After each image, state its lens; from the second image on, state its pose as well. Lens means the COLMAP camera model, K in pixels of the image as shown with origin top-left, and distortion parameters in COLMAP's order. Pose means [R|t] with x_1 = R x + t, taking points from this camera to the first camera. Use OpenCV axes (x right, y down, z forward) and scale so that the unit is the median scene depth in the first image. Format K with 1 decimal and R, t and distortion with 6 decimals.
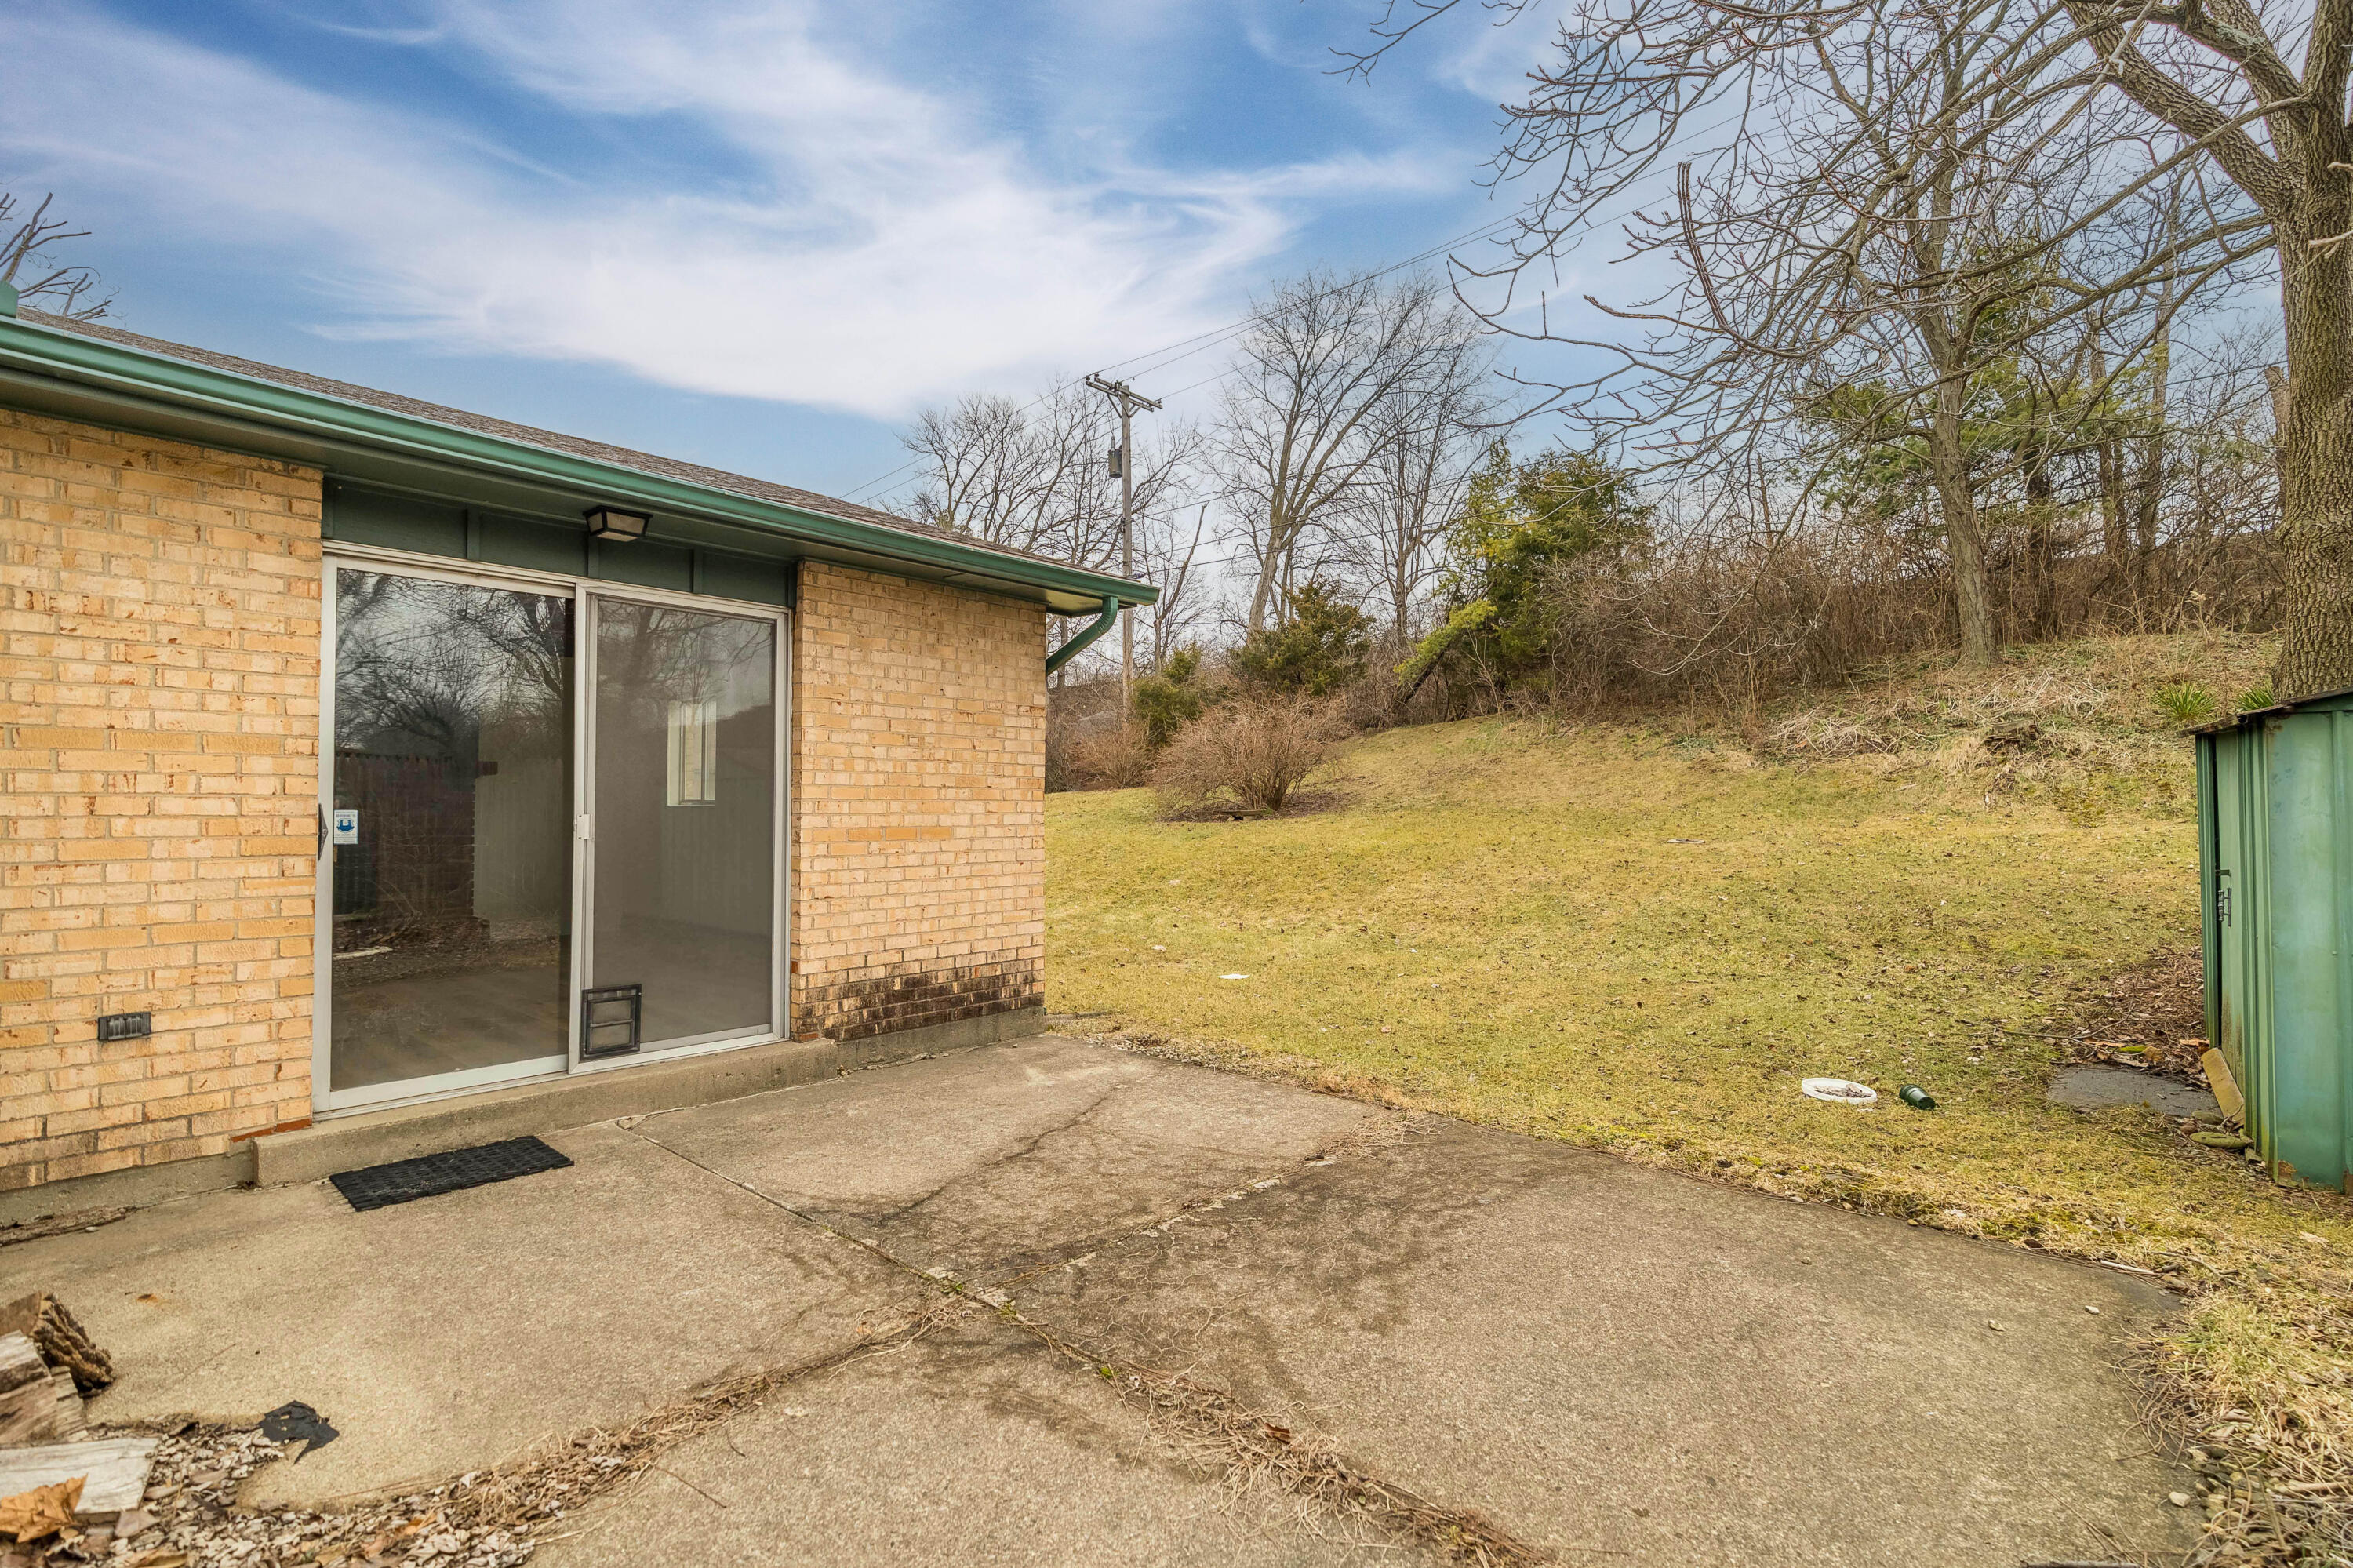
lens RADIAL K [[1118.5, 0, 1165.9], [0, 1118.5, 772.2], [0, 0, 1]] dist [-0.035638, 0.008806]
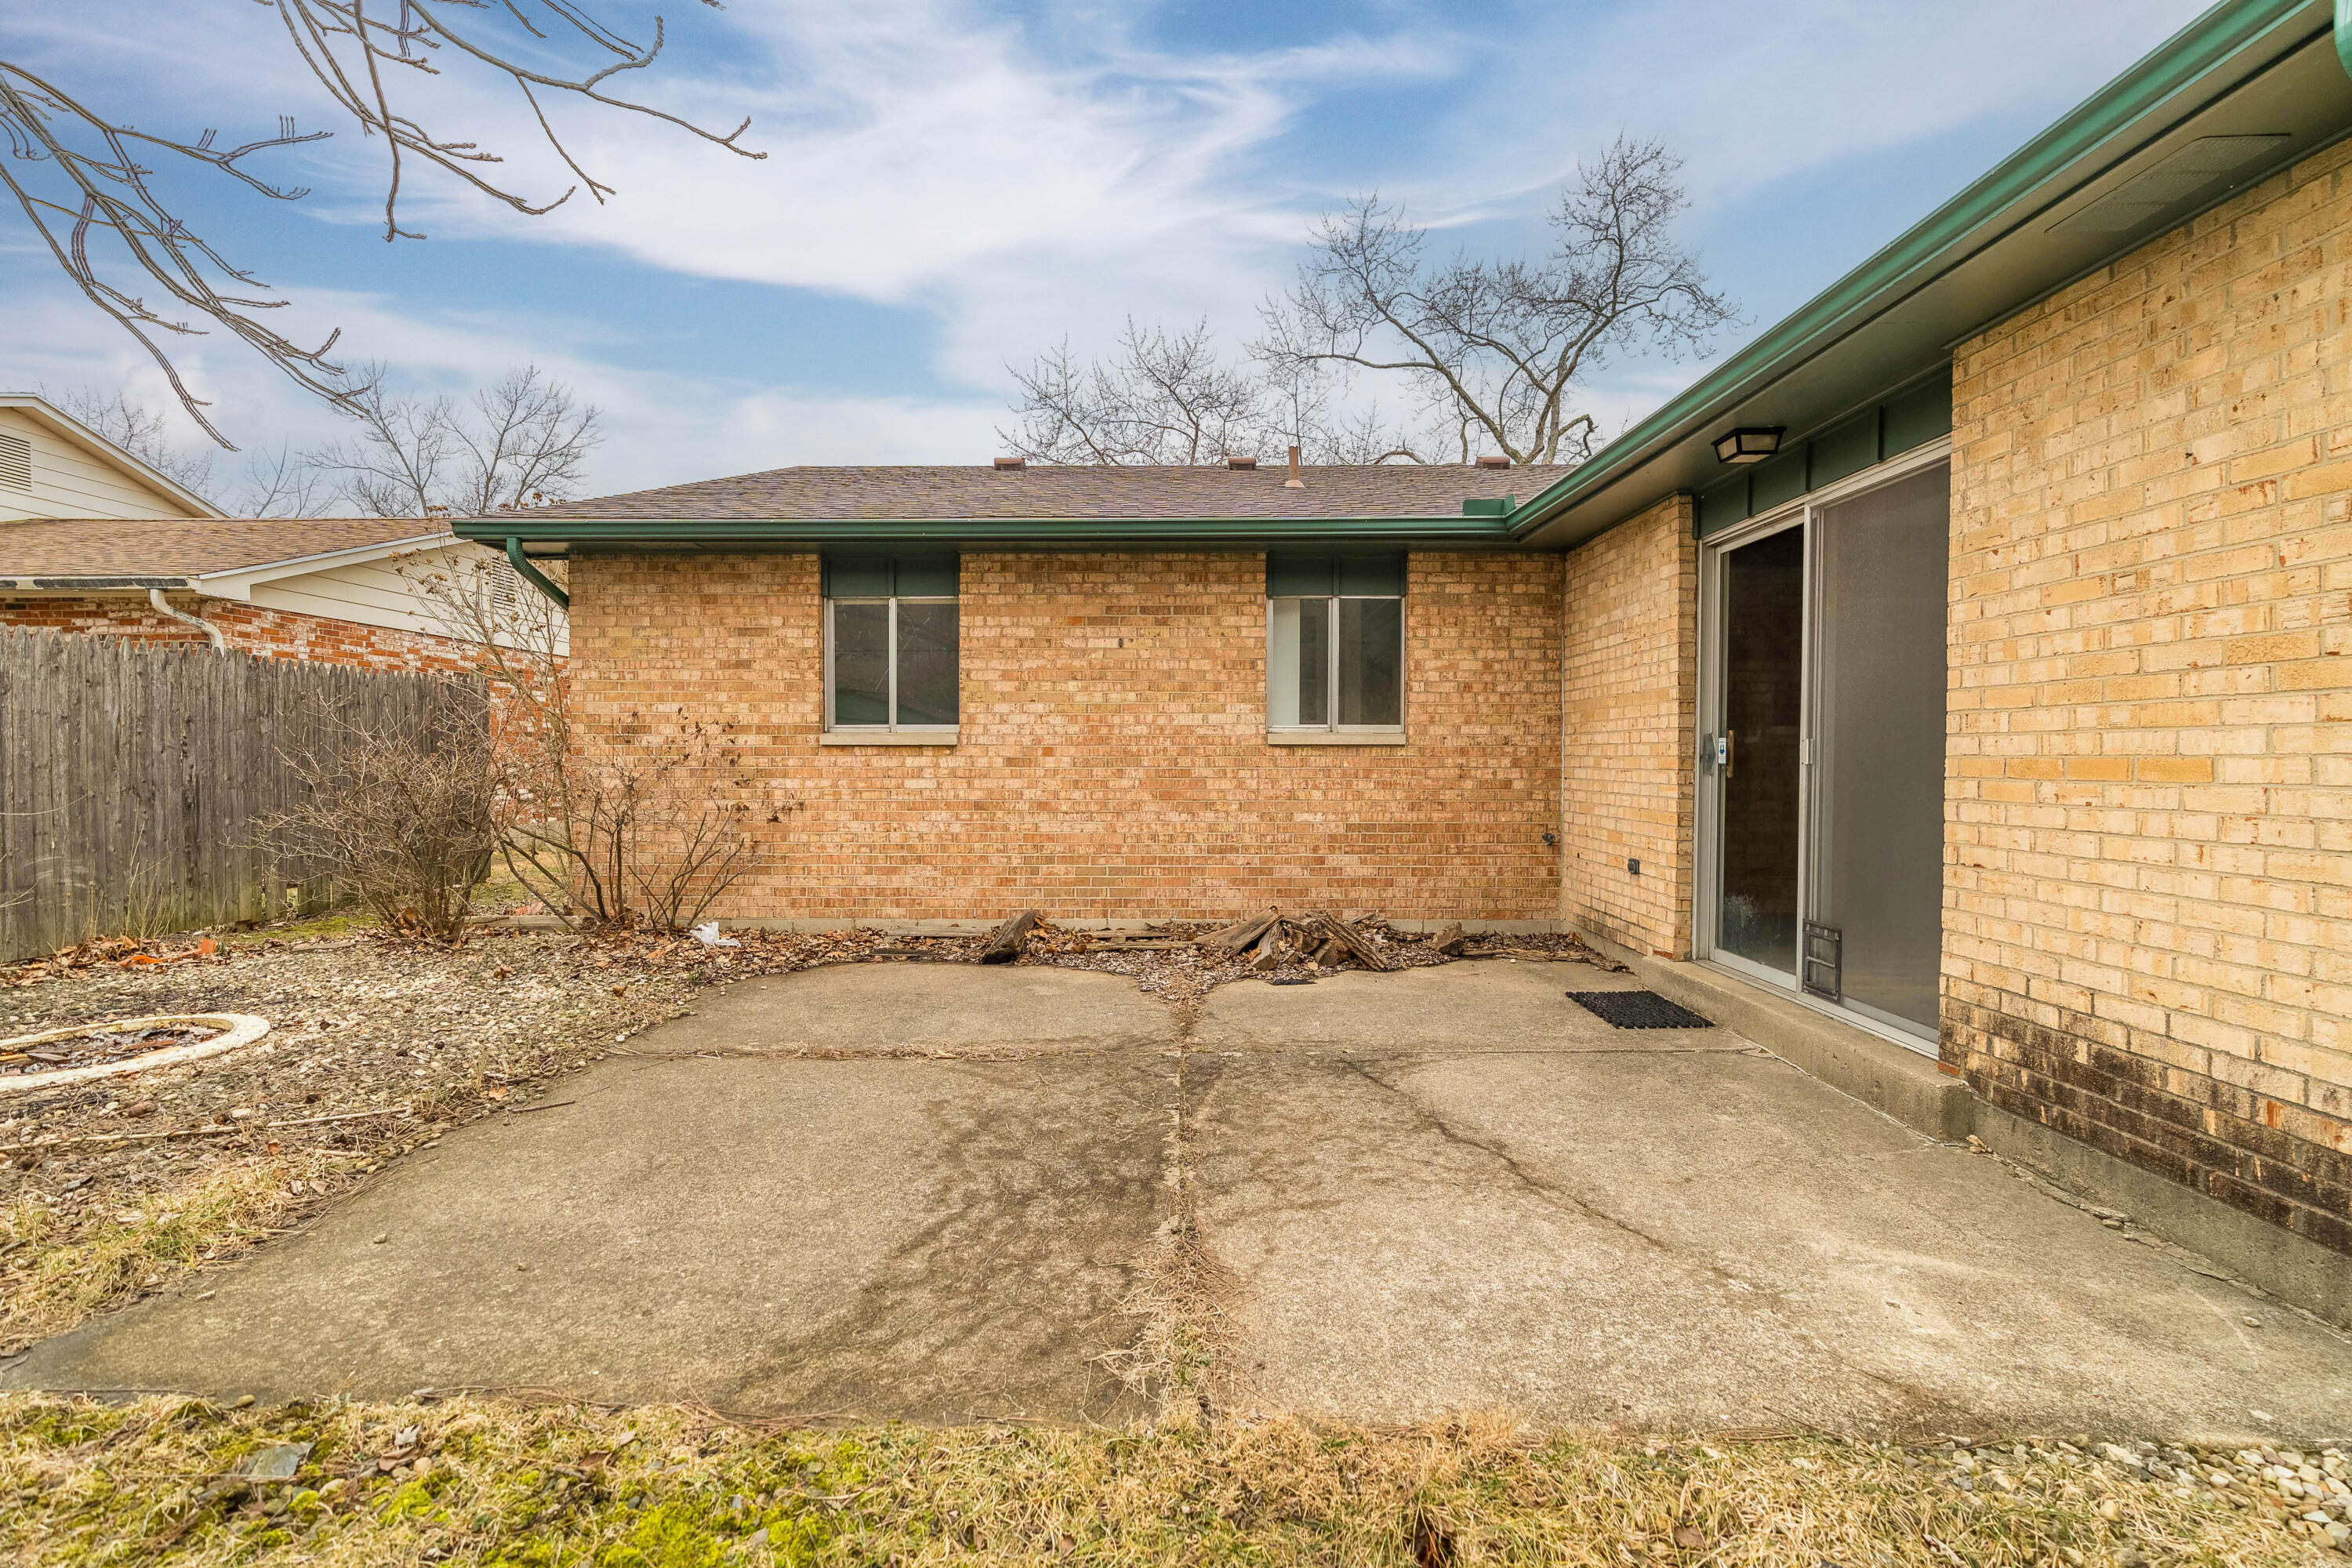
lens RADIAL K [[1118.0, 0, 1169.8], [0, 1118.0, 787.0], [0, 0, 1]] dist [-0.035638, 0.008806]
pose [[-0.771347, 0.016104, -0.636211, 0.445976], [0.019104, 0.999815, 0.002145, 0.057929], [0.636128, -0.010500, -0.771512, 1.193354]]
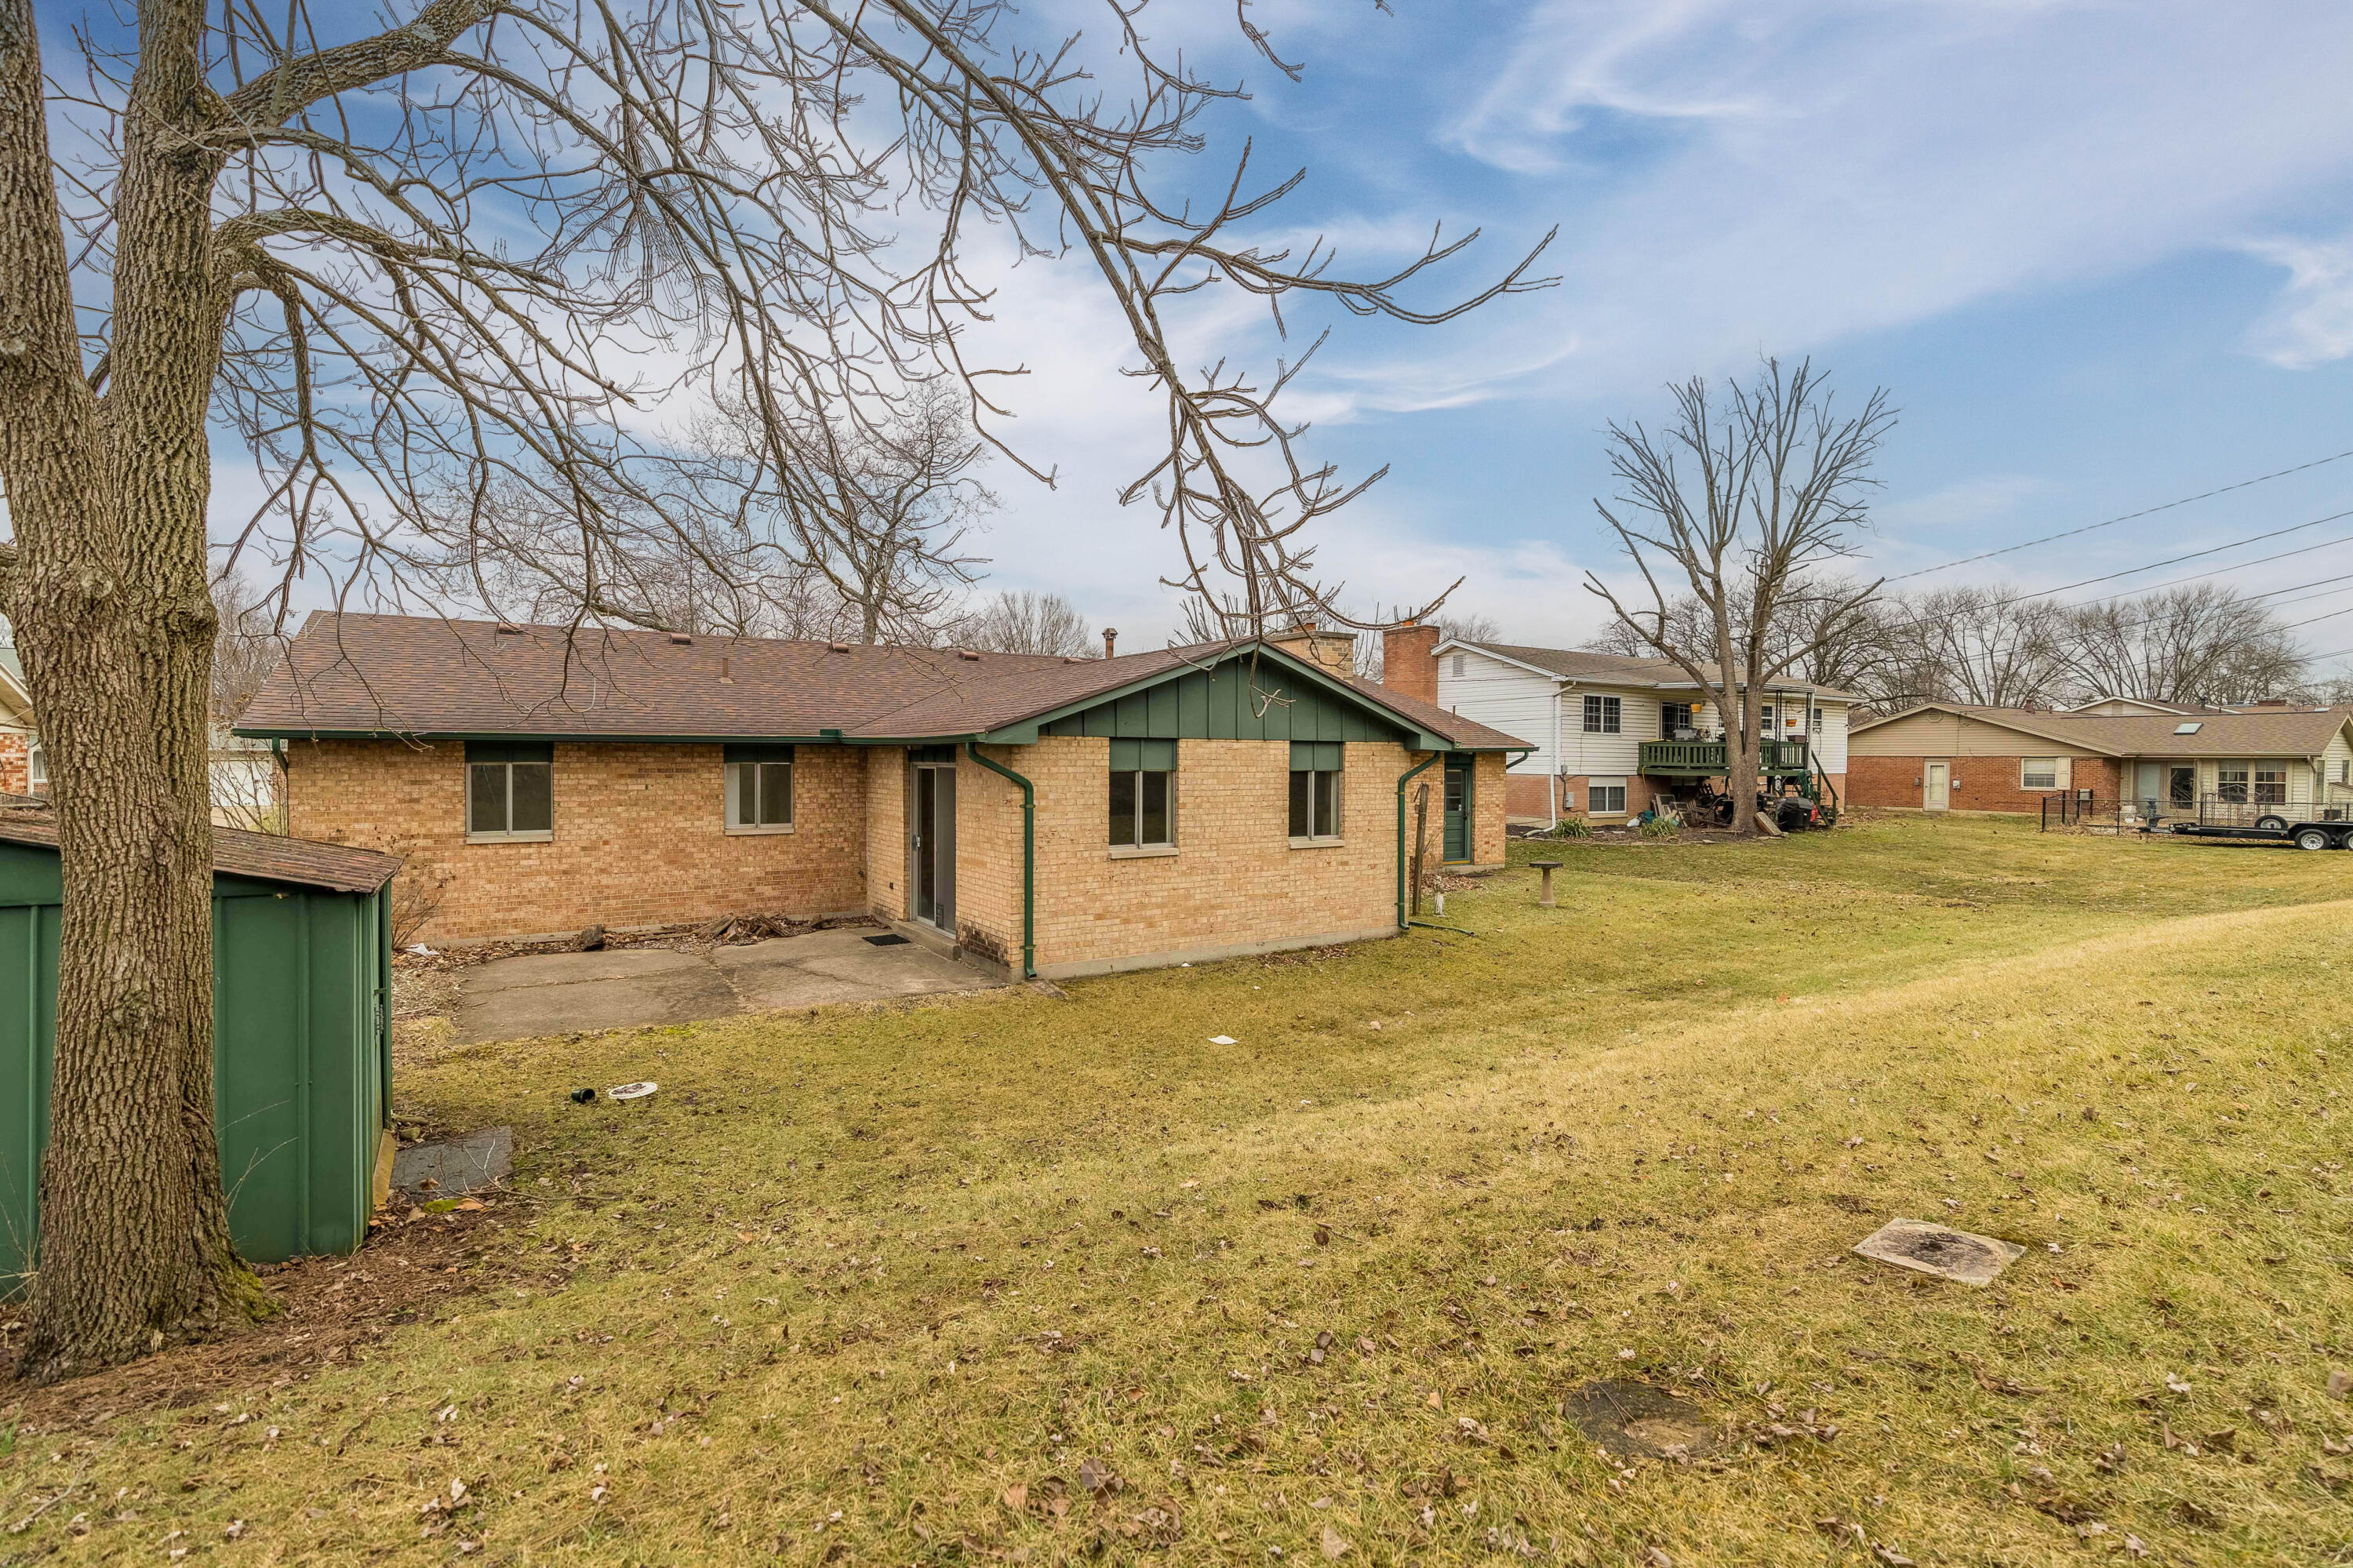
lens RADIAL K [[1118.5, 0, 1200.0], [0, 1118.5, 771.7], [0, 0, 1]] dist [-0.035638, 0.008806]
pose [[-0.299720, 0.013108, -0.953937, 1.792783], [0.031378, 0.999500, 0.003875, -0.121197], [0.953511, -0.028772, -0.299982, 2.202484]]
